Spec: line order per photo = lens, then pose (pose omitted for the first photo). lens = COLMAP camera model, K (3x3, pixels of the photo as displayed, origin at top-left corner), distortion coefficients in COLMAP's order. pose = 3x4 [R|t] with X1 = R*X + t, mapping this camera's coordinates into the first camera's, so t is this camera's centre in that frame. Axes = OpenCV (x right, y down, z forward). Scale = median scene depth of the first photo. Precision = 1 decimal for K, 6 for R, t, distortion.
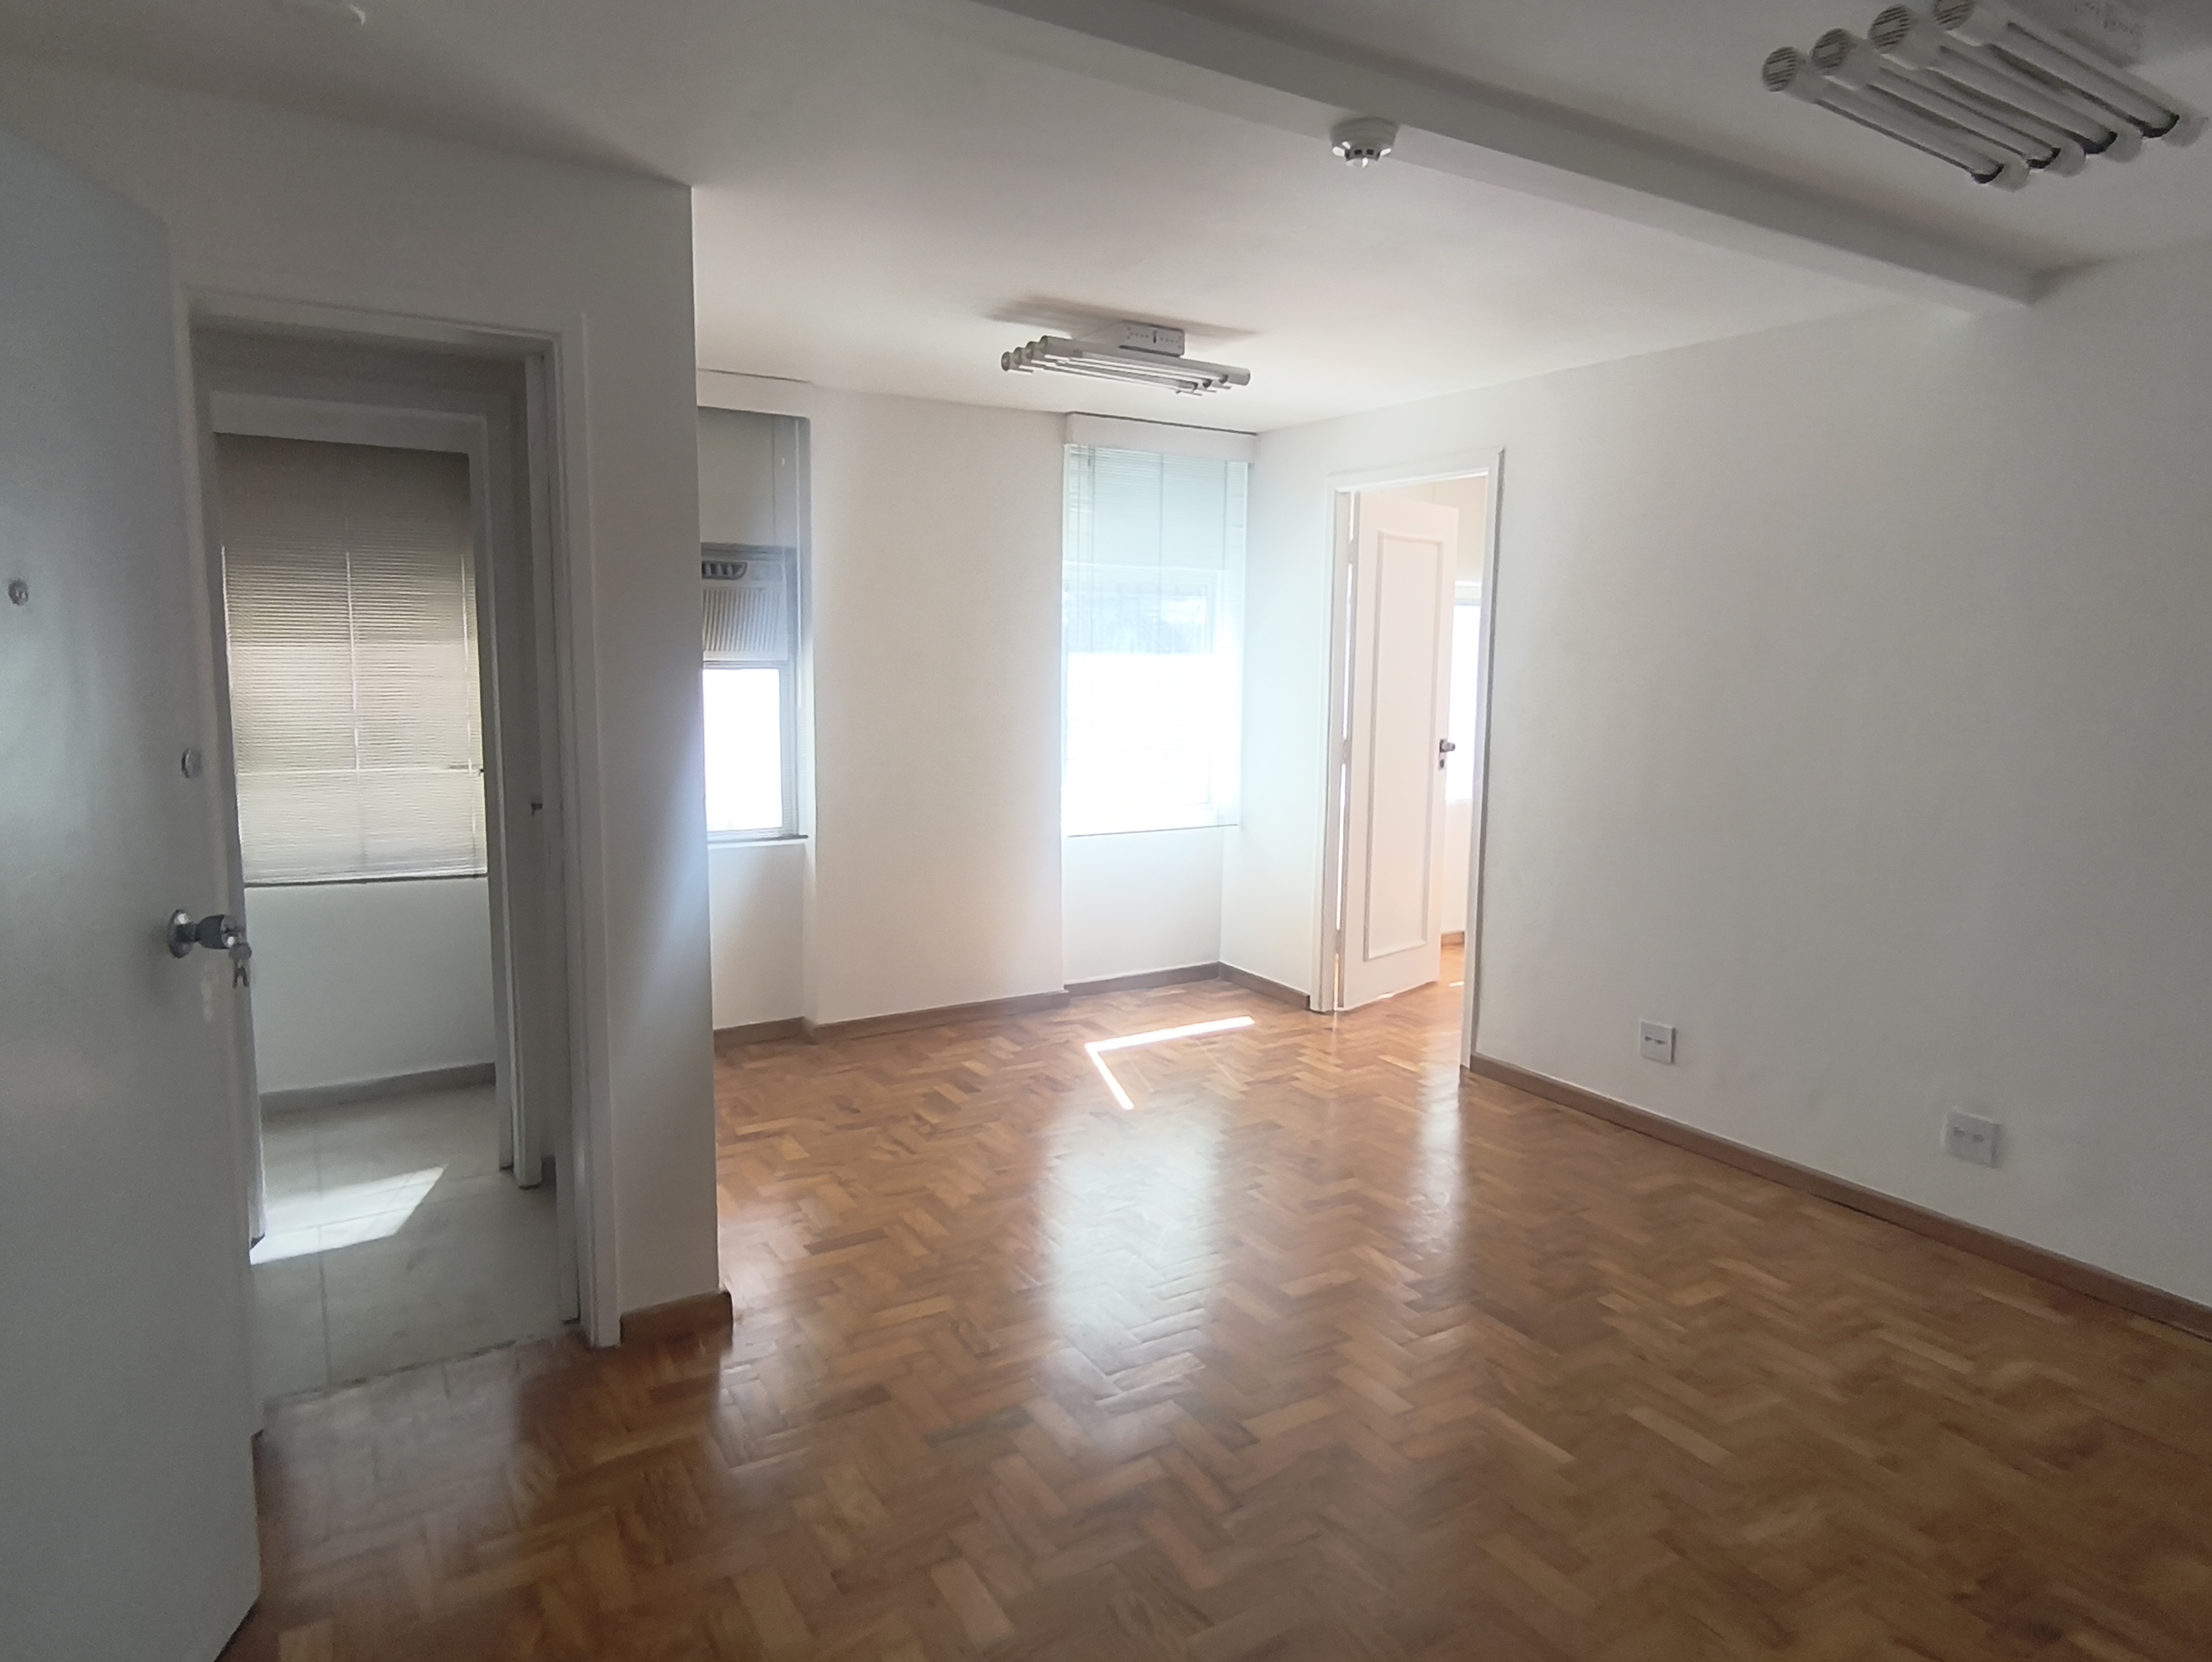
lens RADIAL K [[1361.4, 0, 1109.3], [0, 1361.4, 836.5], [0, 0, 1]] dist [0.008601, -0.007213]
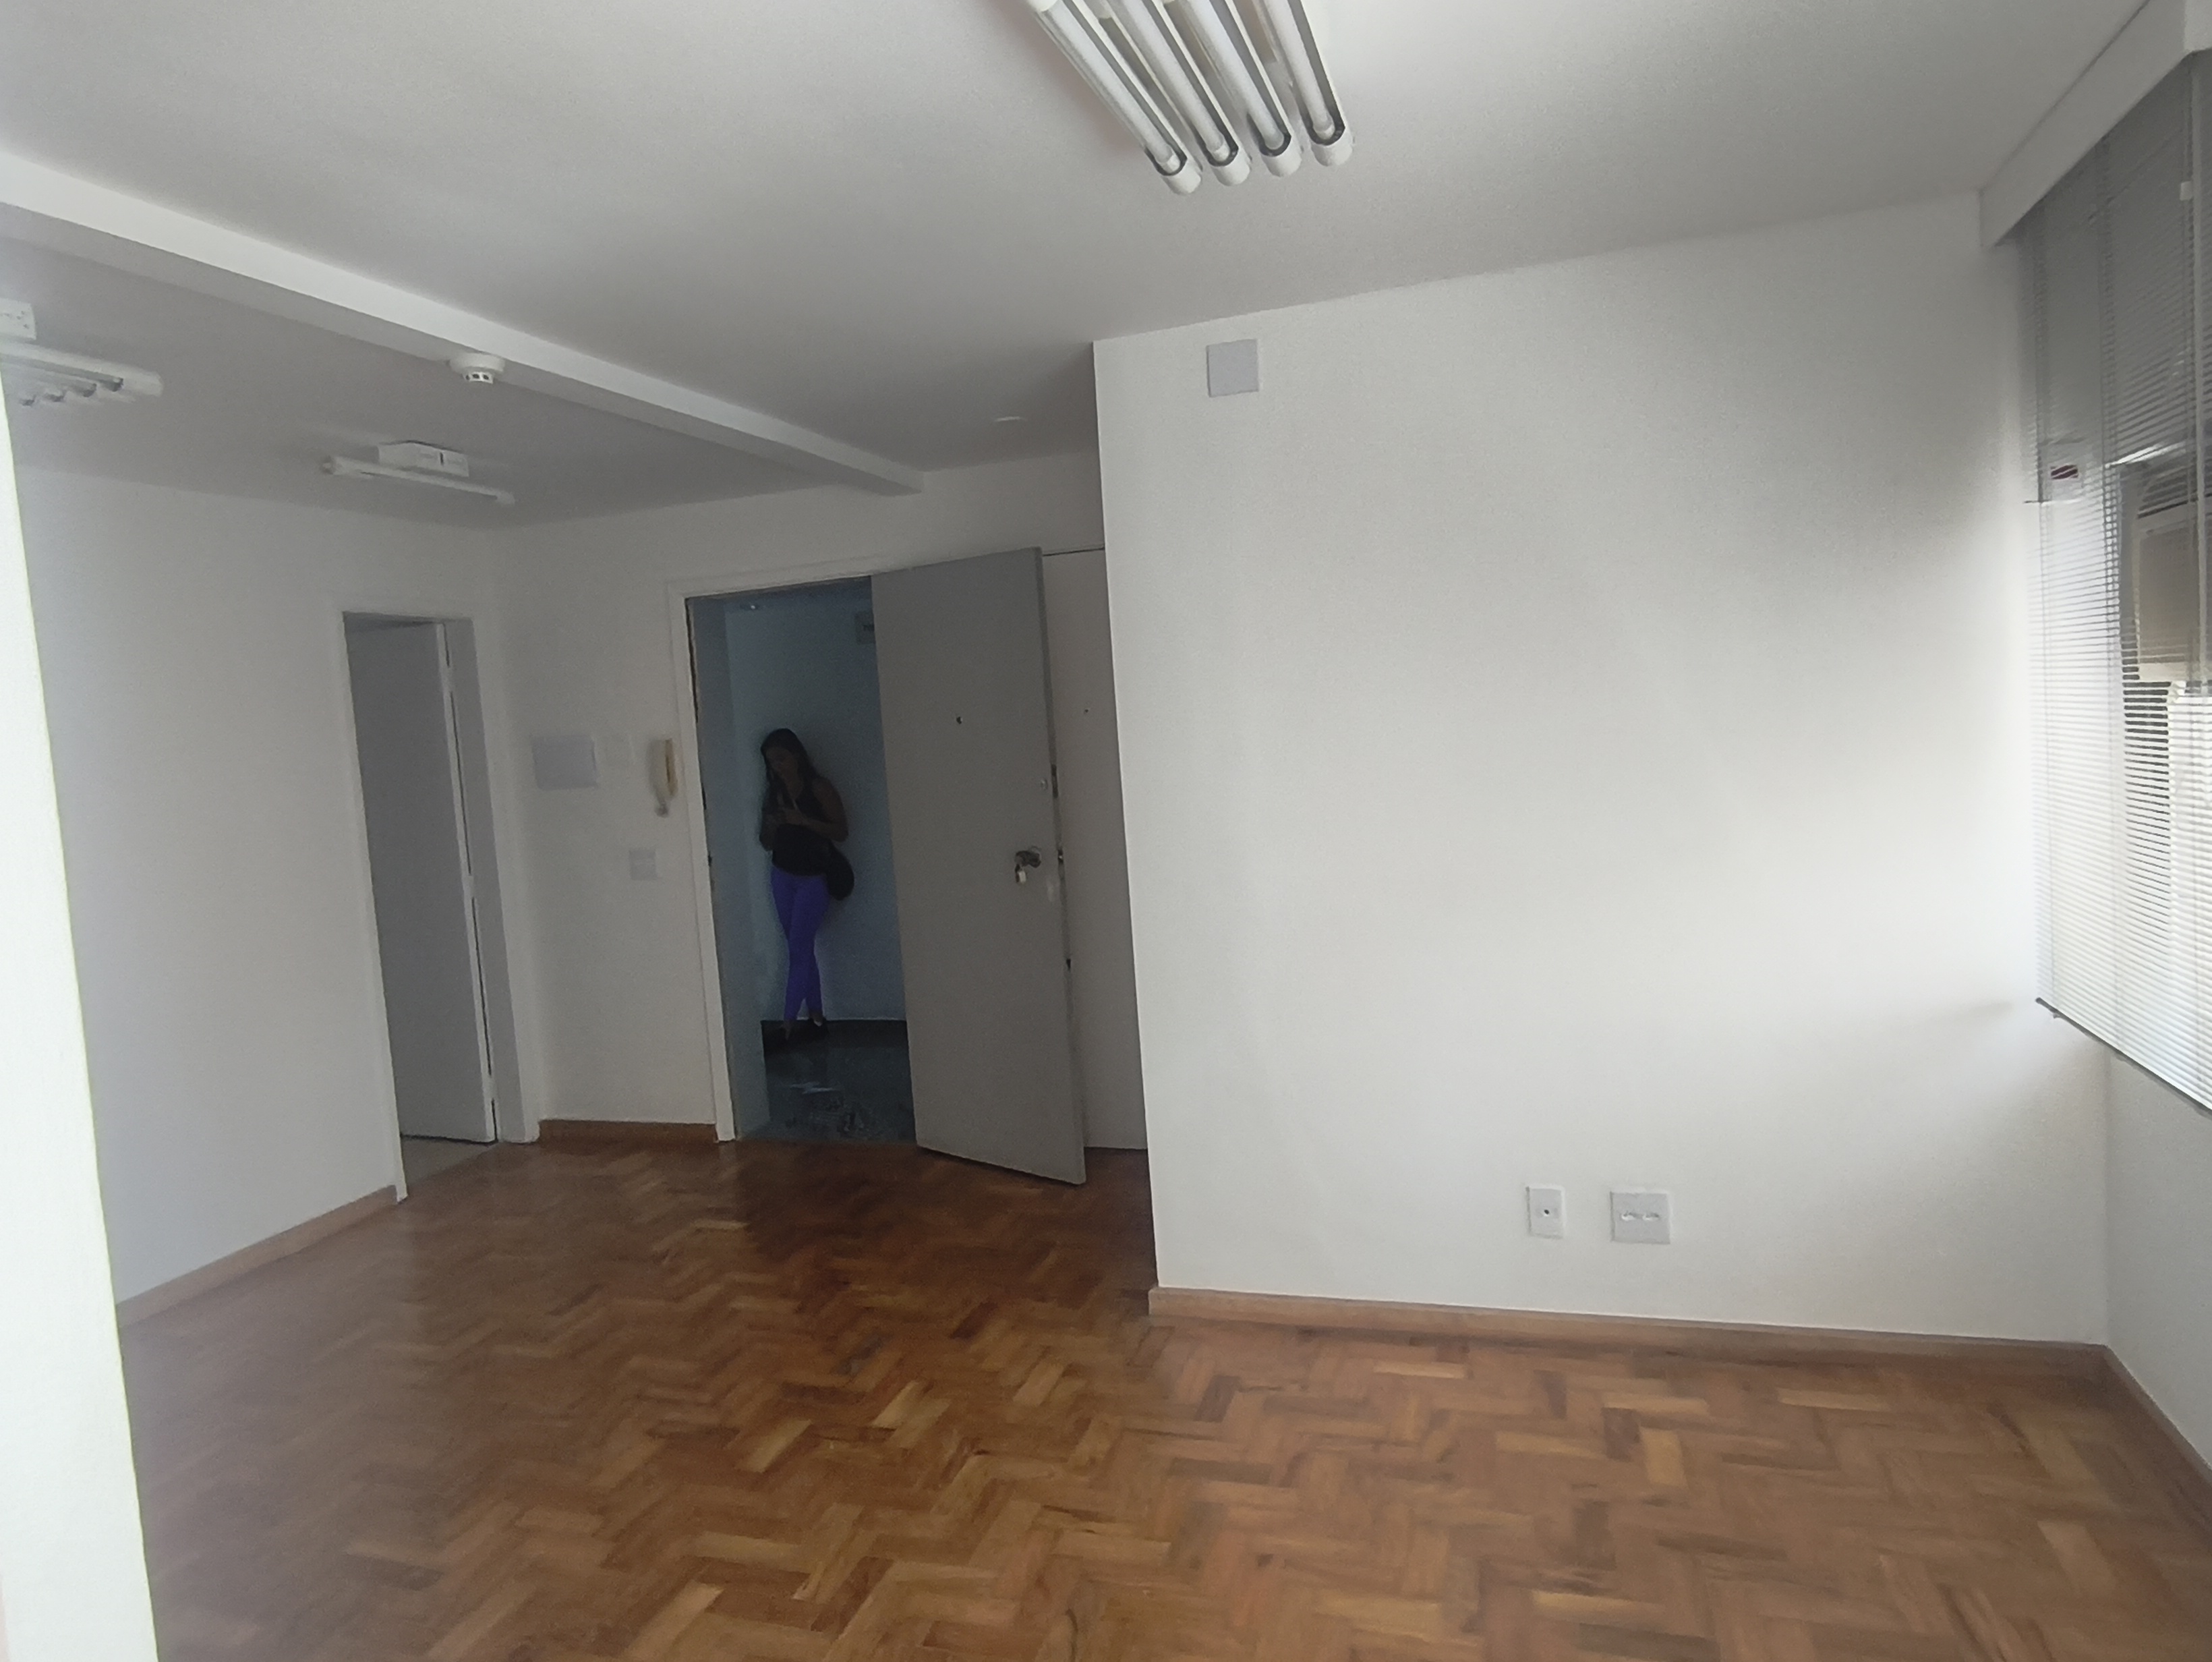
lens RADIAL K [[1361.4, 0, 1109.1], [0, 1361.4, 818.7], [0, 0, 1]] dist [0.008601, -0.007213]
pose [[-0.760676, 0.092734, -0.642474, 0.306124], [-0.024673, 0.984898, 0.171370, -0.170139], [0.648663, 0.146209, -0.746900, 1.237347]]
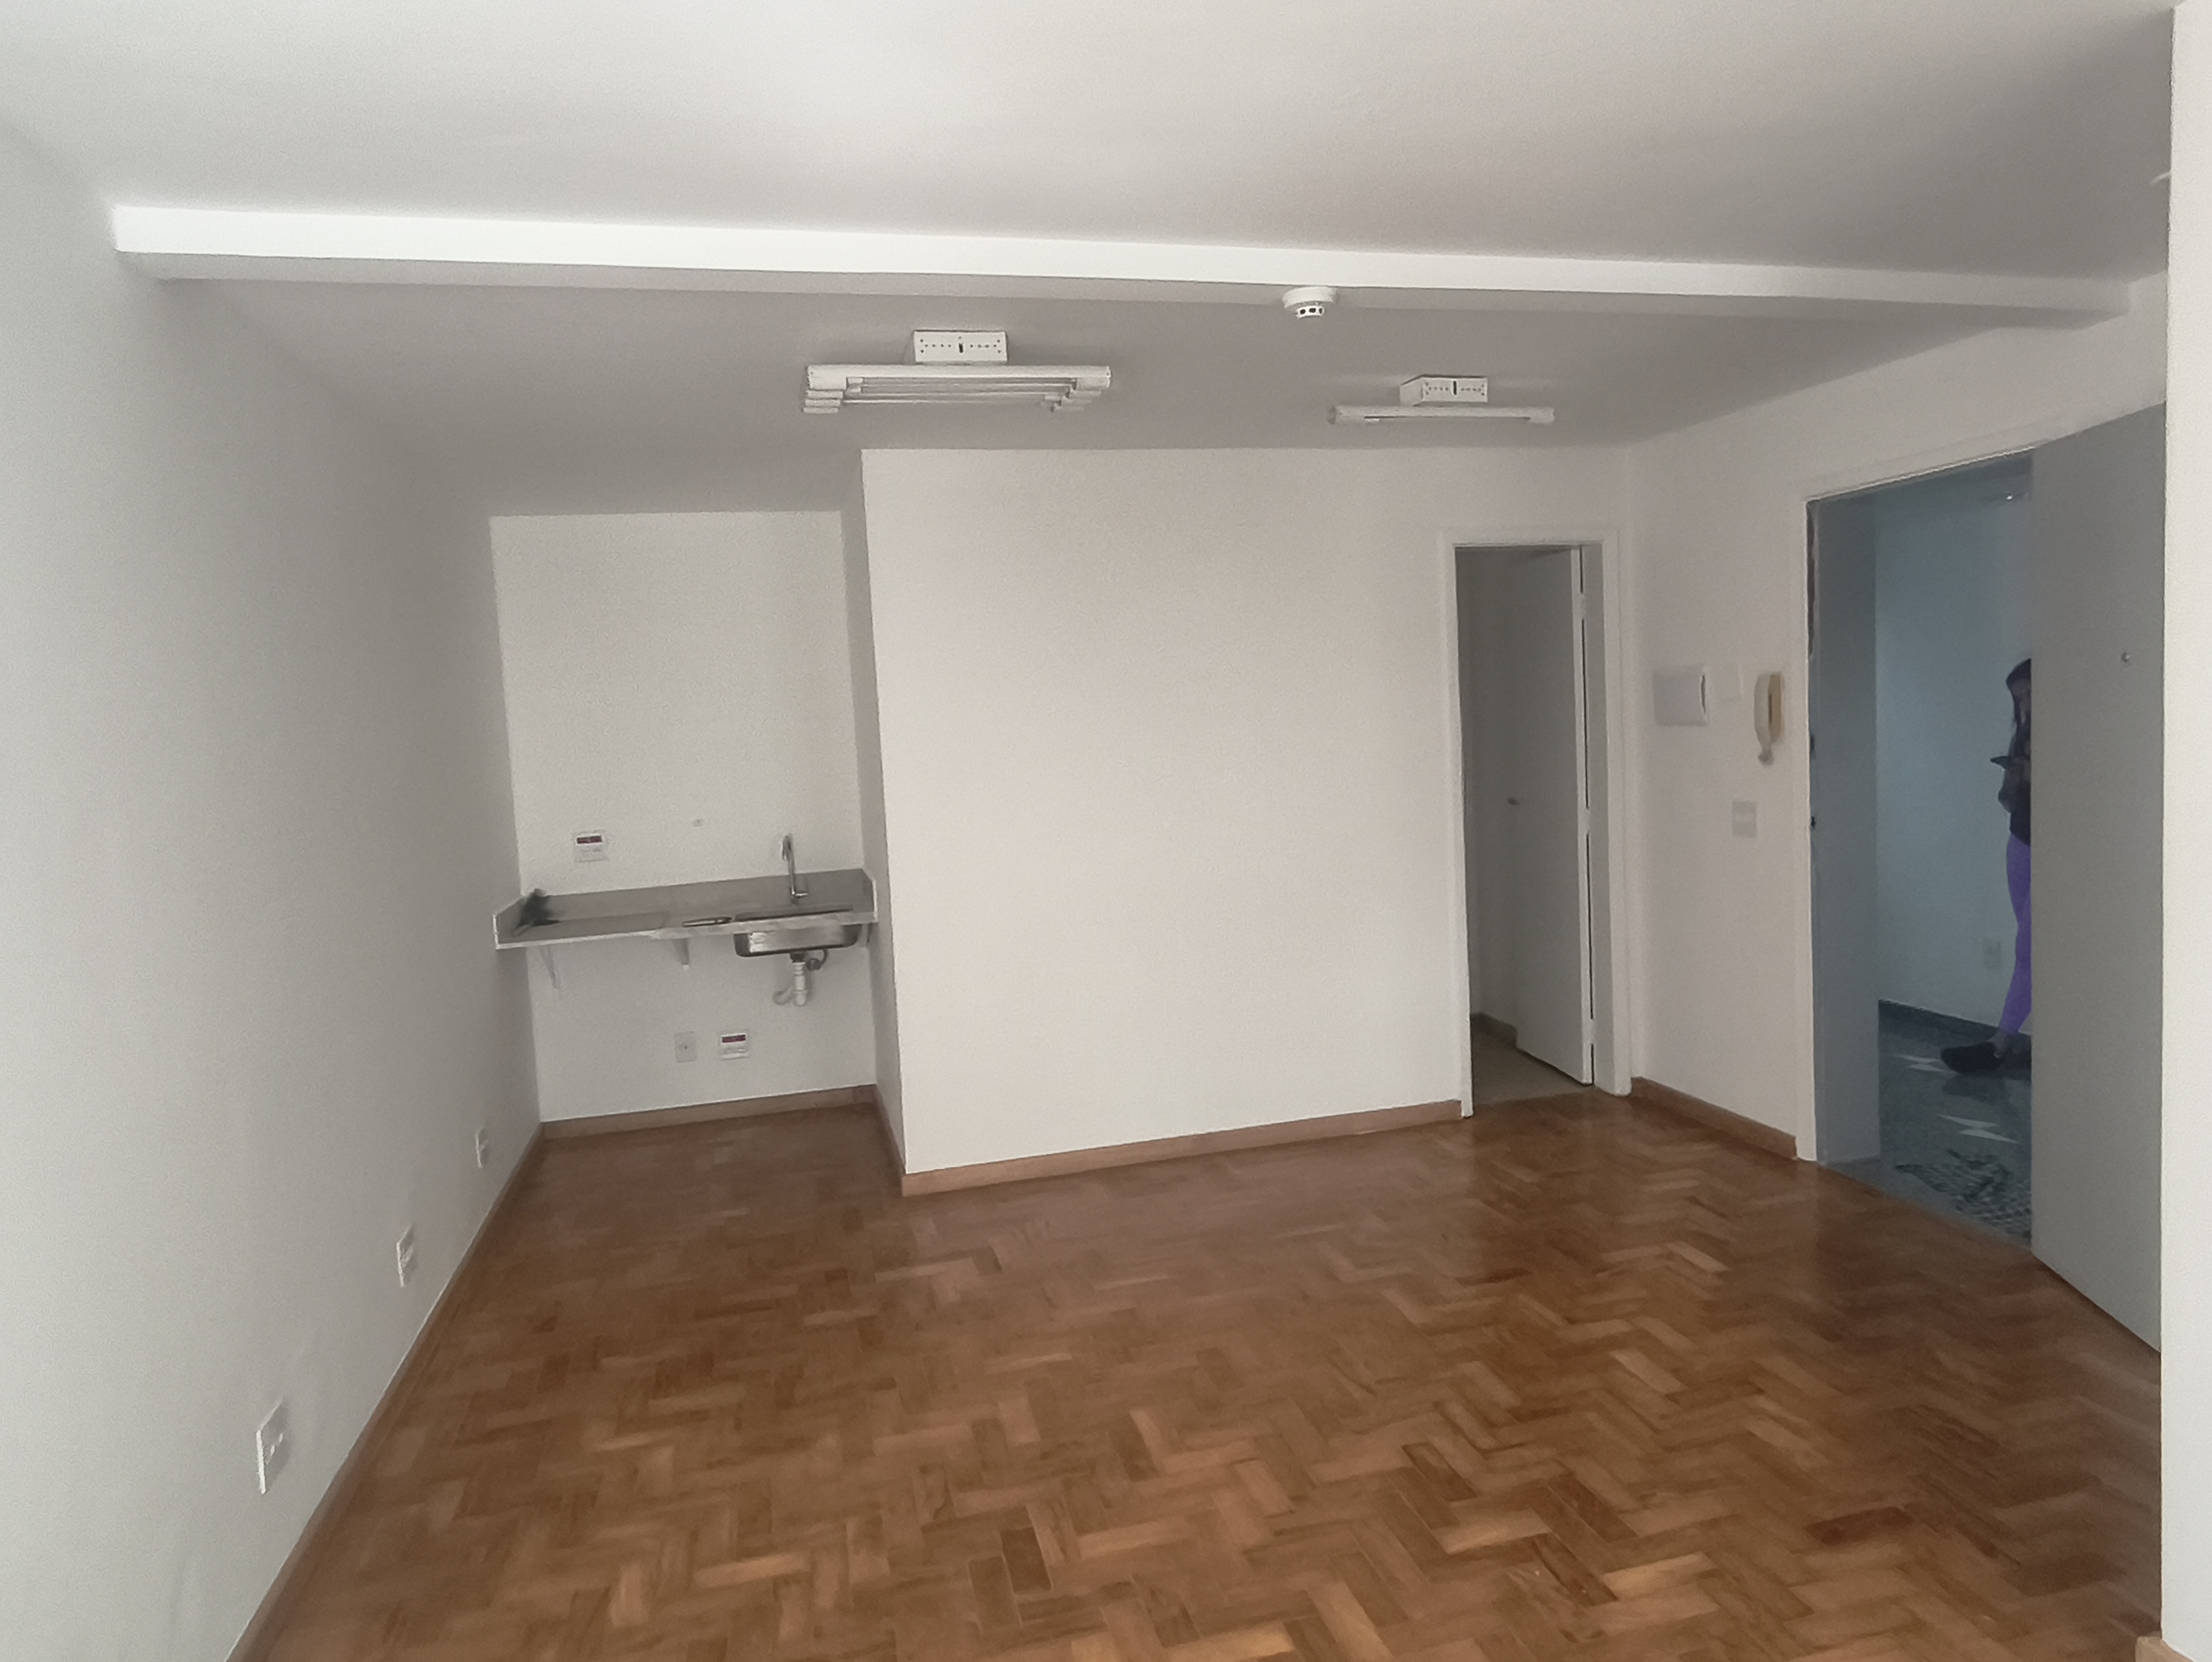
lens RADIAL K [[1361.4, 0, 1104.9], [0, 1361.4, 819.4], [0, 0, 1]] dist [0.008601, -0.007213]
pose [[-0.953215, 0.015343, 0.301904, -0.000158], [0.081874, 0.974486, 0.208983, -0.170594], [-0.290995, 0.223923, -0.930151, 1.183417]]
